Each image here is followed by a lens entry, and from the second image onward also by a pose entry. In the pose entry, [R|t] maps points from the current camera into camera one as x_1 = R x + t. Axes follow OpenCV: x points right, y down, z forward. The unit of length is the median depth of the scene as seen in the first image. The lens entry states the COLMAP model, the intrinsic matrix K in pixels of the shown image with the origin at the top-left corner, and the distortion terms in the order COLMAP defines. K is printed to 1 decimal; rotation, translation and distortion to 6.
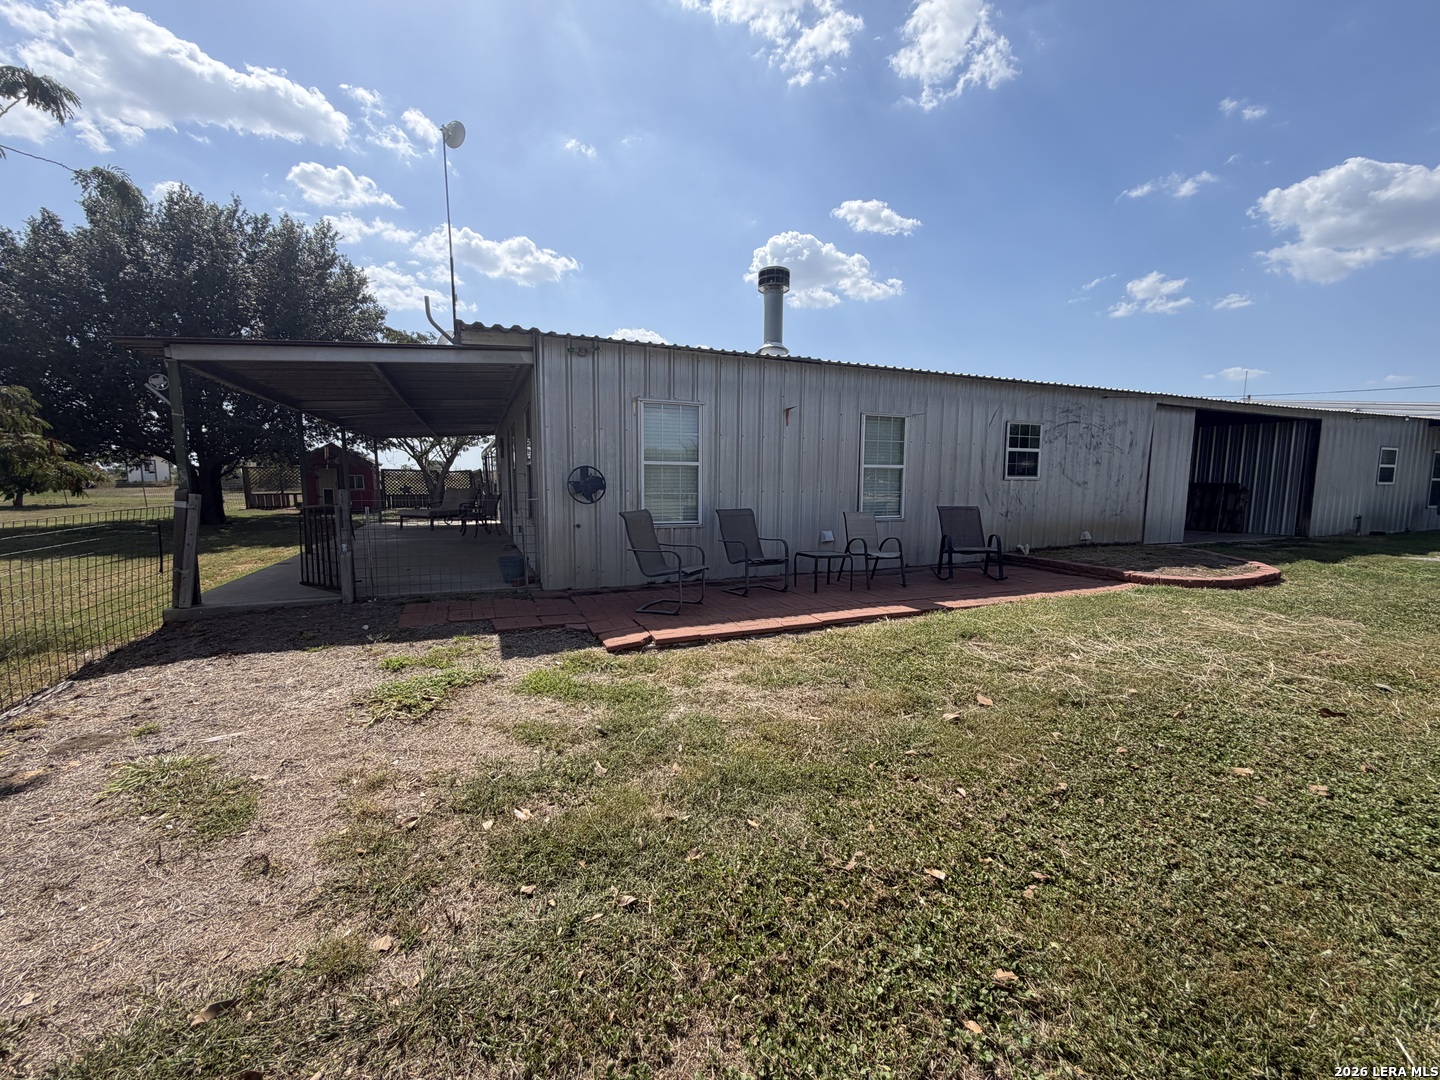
lens RADIAL K [[574.3, 0, 727.9], [0, 574.3, 537.0], [0, 0, 1]] dist [0.004912, 0.000421]
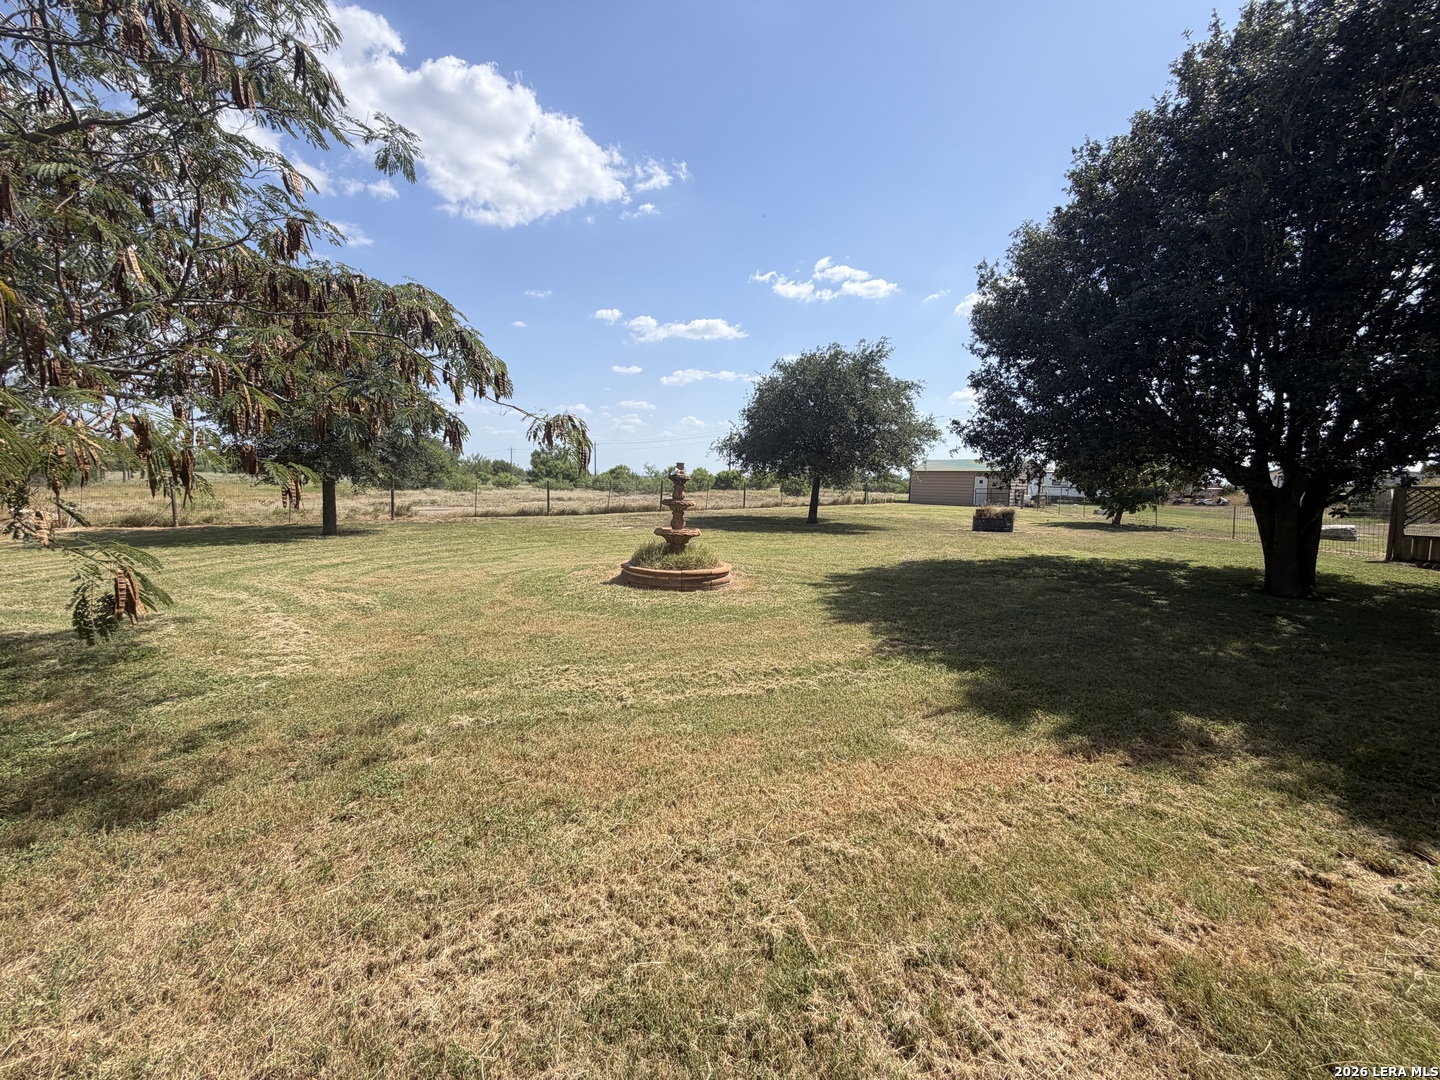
lens RADIAL K [[574.3, 0, 721.8], [0, 574.3, 535.7], [0, 0, 1]] dist [0.004912, 0.000421]
pose [[0.014542, 0.096001, -0.995275, -0.267458], [-0.111558, 0.989322, 0.093796, -0.051903], [0.993652, 0.109667, 0.025097, 0.317512]]
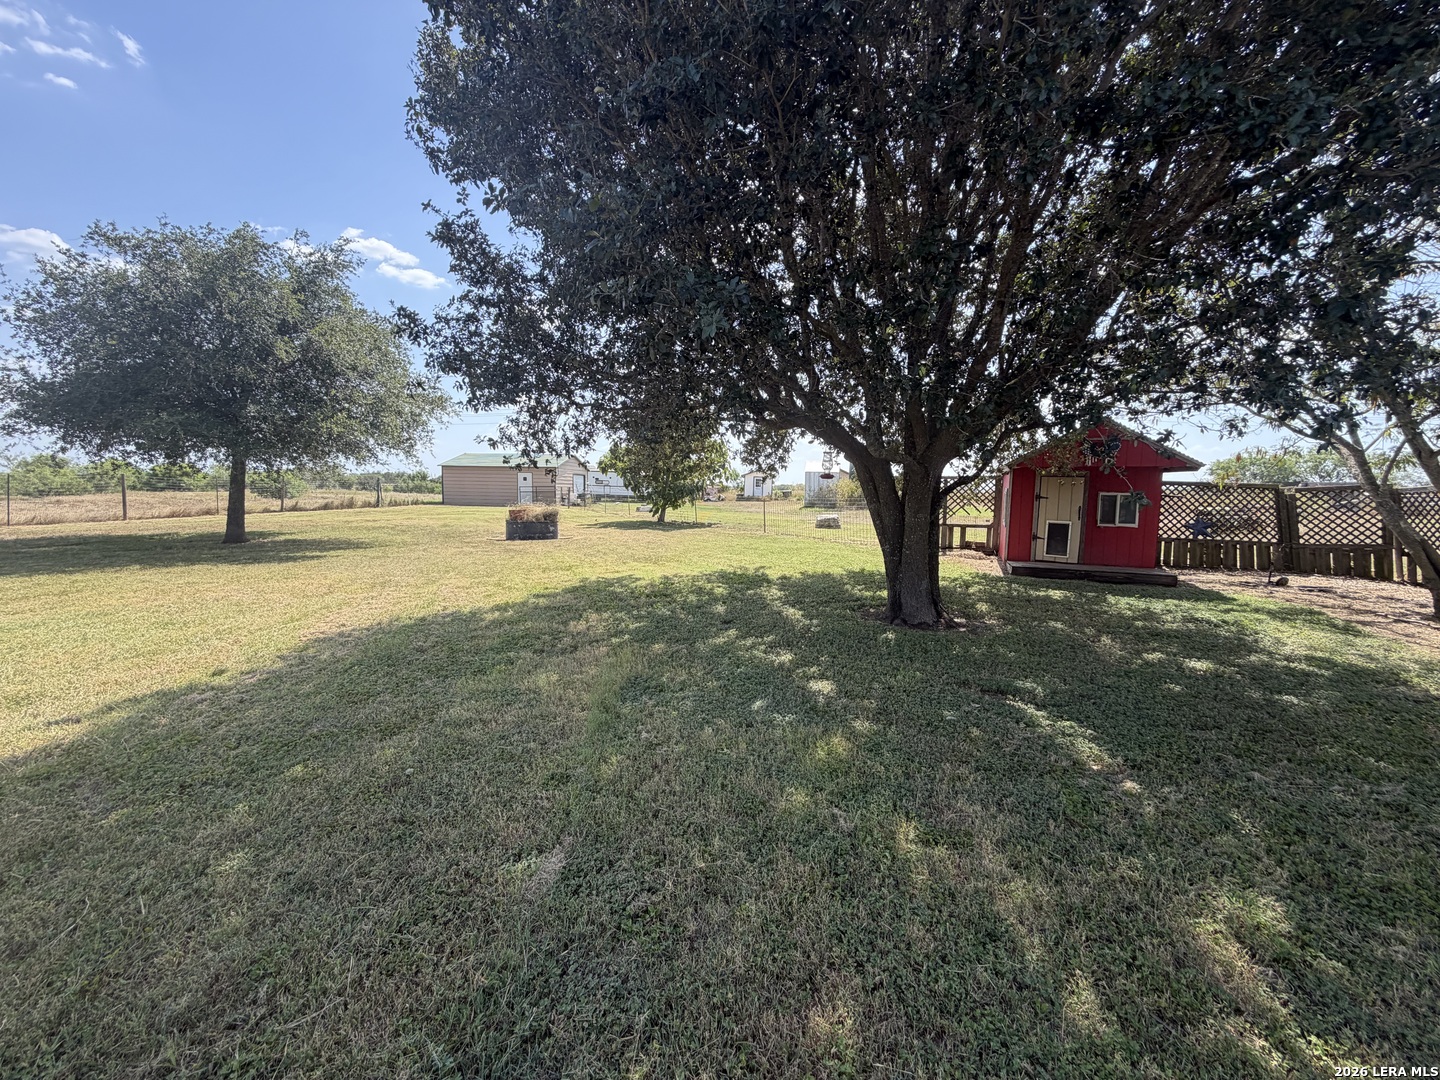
lens RADIAL K [[574.3, 0, 715.0], [0, 574.3, 540.7], [0, 0, 1]] dist [0.004912, 0.000421]
pose [[0.674849, 0.076005, -0.734031, -0.507647], [-0.085262, 0.996051, 0.024749, -0.054148], [0.733014, 0.045883, 0.678665, 0.453461]]
